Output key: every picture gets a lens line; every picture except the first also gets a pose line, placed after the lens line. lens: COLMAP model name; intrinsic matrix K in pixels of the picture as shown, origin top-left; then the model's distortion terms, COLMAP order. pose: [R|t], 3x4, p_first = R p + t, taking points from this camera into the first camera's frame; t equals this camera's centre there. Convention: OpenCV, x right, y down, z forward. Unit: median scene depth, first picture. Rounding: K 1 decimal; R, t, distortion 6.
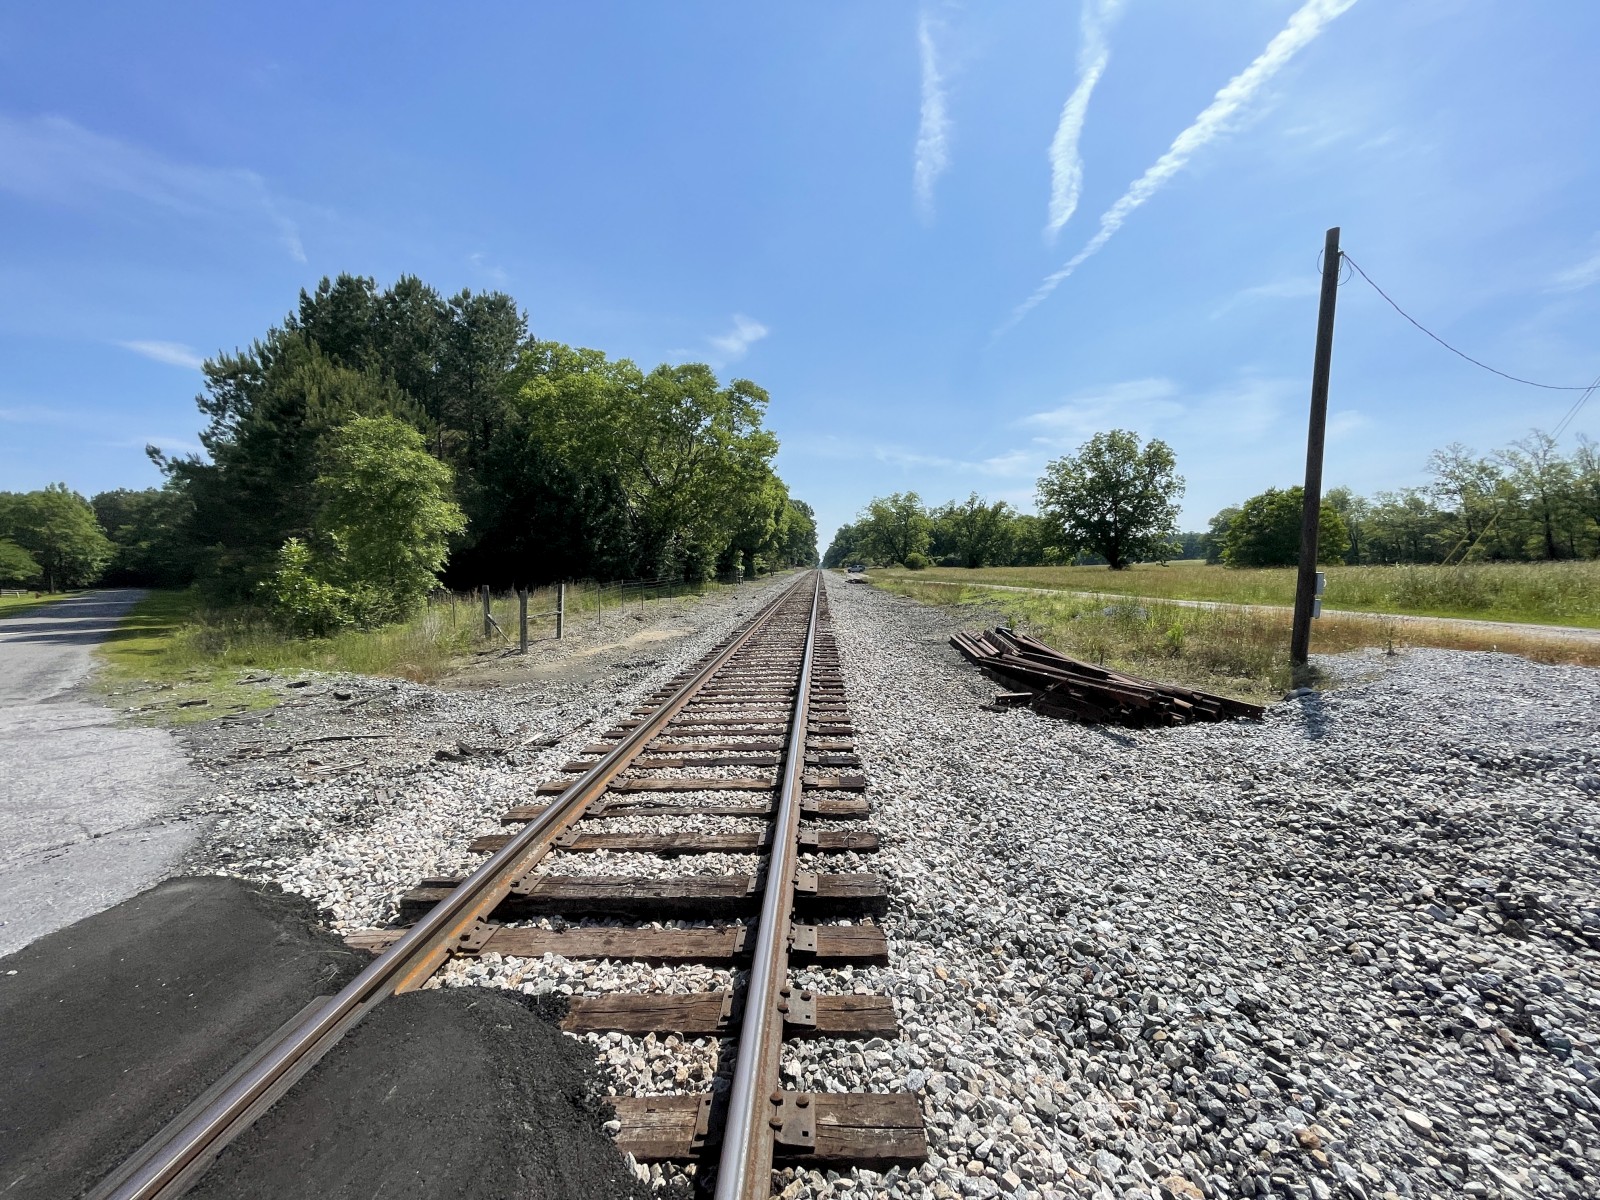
lens RADIAL K [[636.3, 0, 799.3], [0, 636.3, 603.0], [0, 0, 1]] dist [-0.006024, -0.000369]
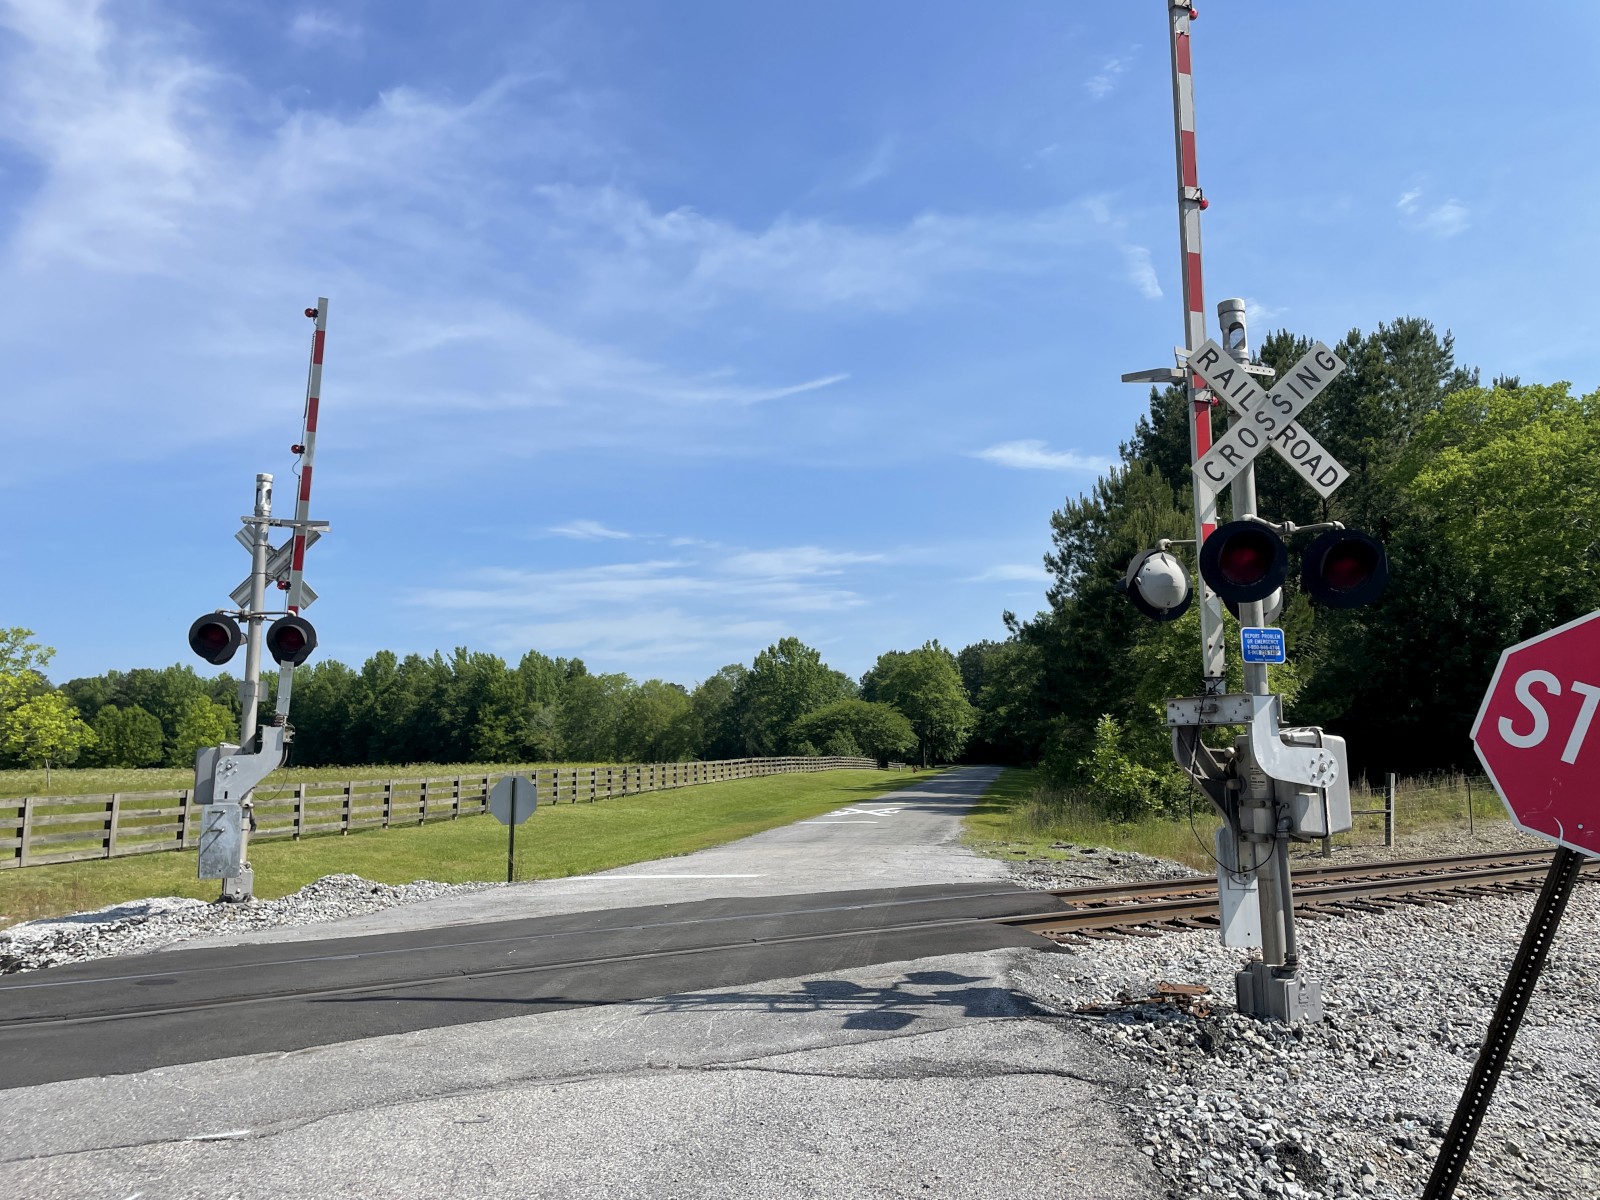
lens RADIAL K [[1197.3, 0, 798.9], [0, 1197.3, 587.3], [0, 0, 1]] dist [0.104500, -0.139800]
pose [[0.565674, -0.095633, -0.819065, 0.252734], [-0.056378, 0.986444, -0.154112, 0.008606], [0.822700, 0.133355, 0.552614, -0.236179]]
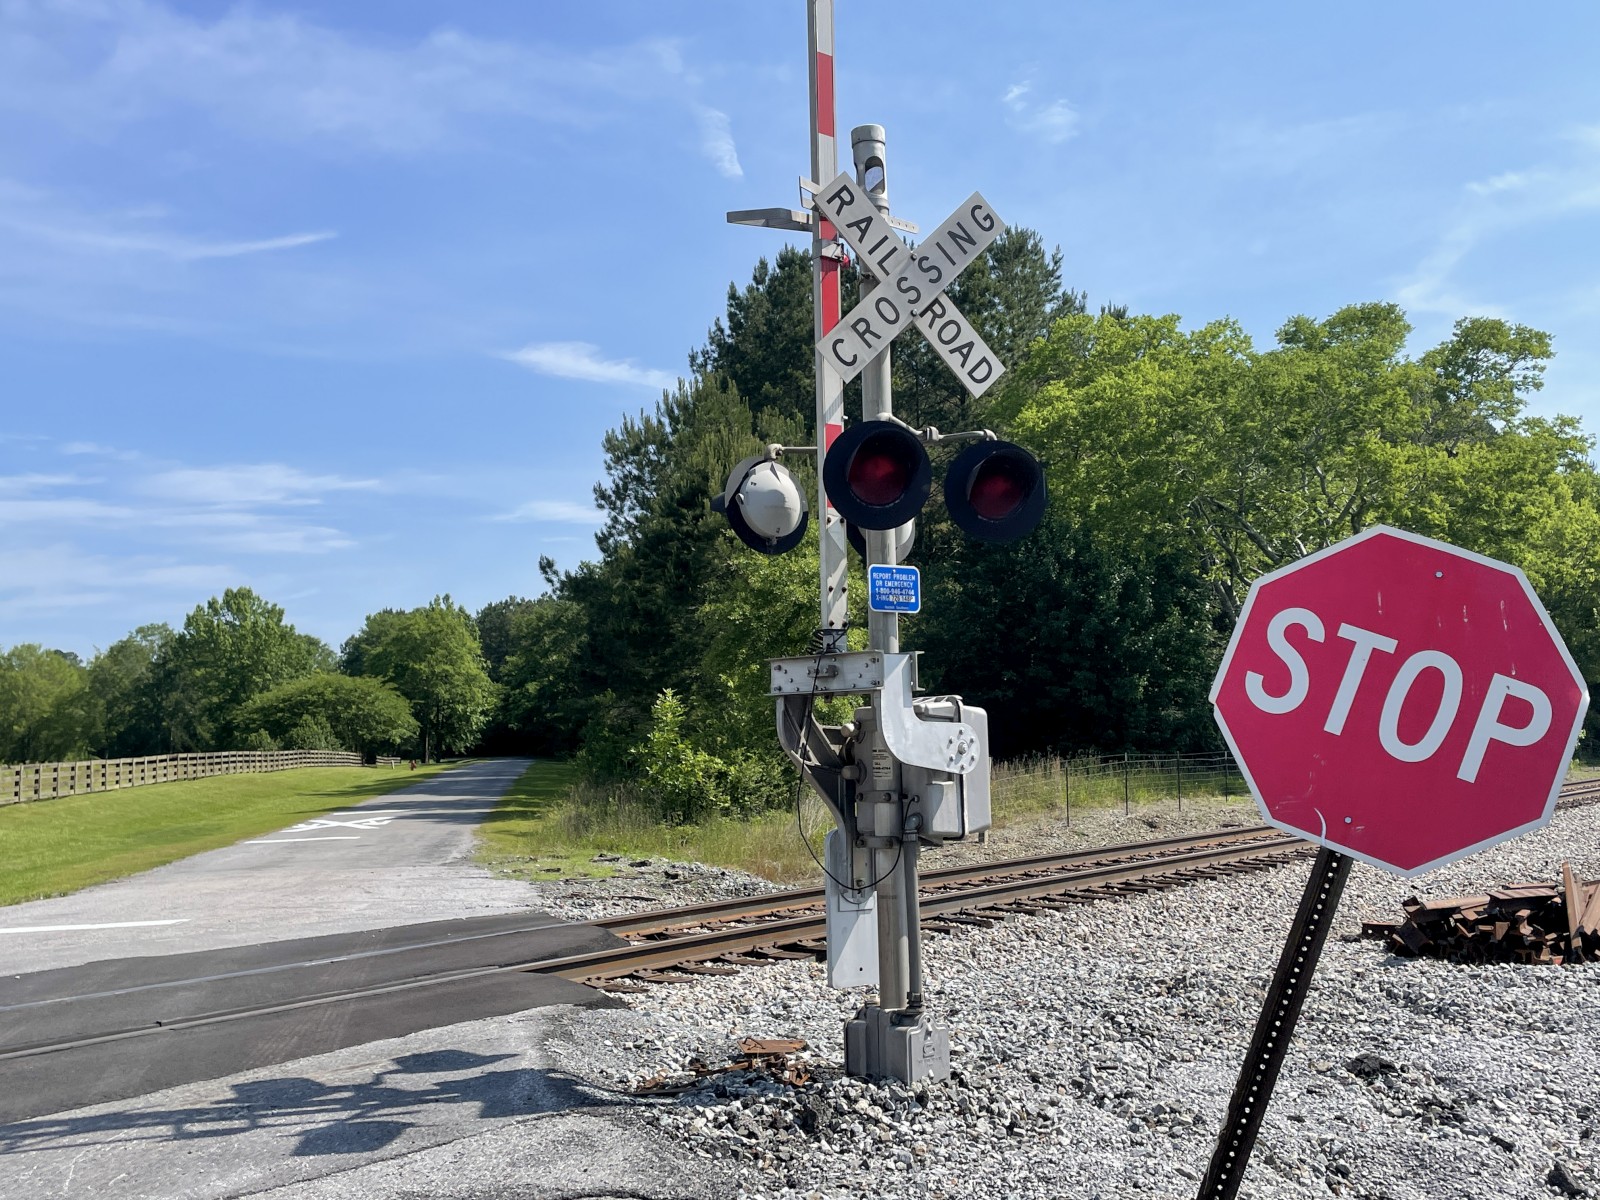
lens RADIAL K [[1541.2, 0, 779.7], [0, 1541.2, 571.3], [0, 0, 1]] dist [0.122765, -0.207565]
pose [[0.799792, -0.055726, -0.597685, 0.233475], [-0.037724, 0.989047, -0.142696, 0.008858], [0.599091, 0.136674, 0.788930, -0.221157]]
